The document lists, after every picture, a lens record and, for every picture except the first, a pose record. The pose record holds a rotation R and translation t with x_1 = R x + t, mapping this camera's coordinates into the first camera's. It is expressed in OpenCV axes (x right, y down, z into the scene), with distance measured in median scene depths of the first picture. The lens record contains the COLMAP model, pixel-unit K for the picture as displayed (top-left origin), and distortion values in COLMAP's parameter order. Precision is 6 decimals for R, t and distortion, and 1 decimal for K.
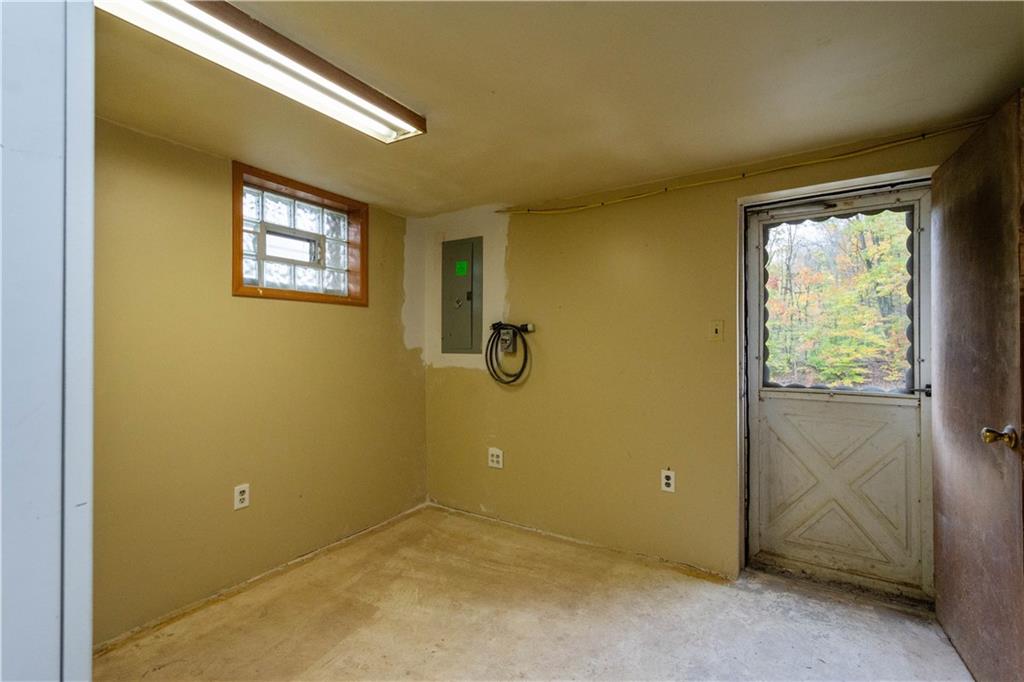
lens RADIAL K [[450.5, 0, 511.5], [0, 450.5, 340.5], [0, 0, 1]] dist [0.002183, 0.000097]
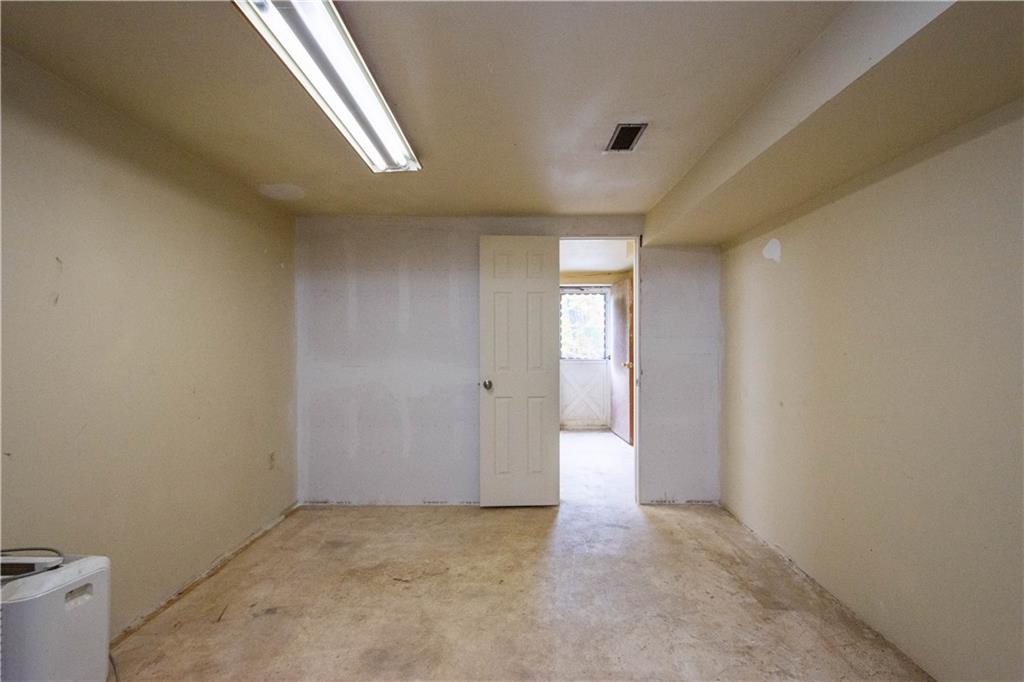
lens RADIAL K [[450.5, 0, 512.5], [0, 450.5, 342.3], [0, 0, 1]] dist [0.002183, 0.000097]
pose [[0.843701, 0.004259, 0.536797, -1.118181], [-0.006887, 0.999972, 0.002890, 0.005341], [-0.536769, -0.006135, 0.843707, -1.072795]]
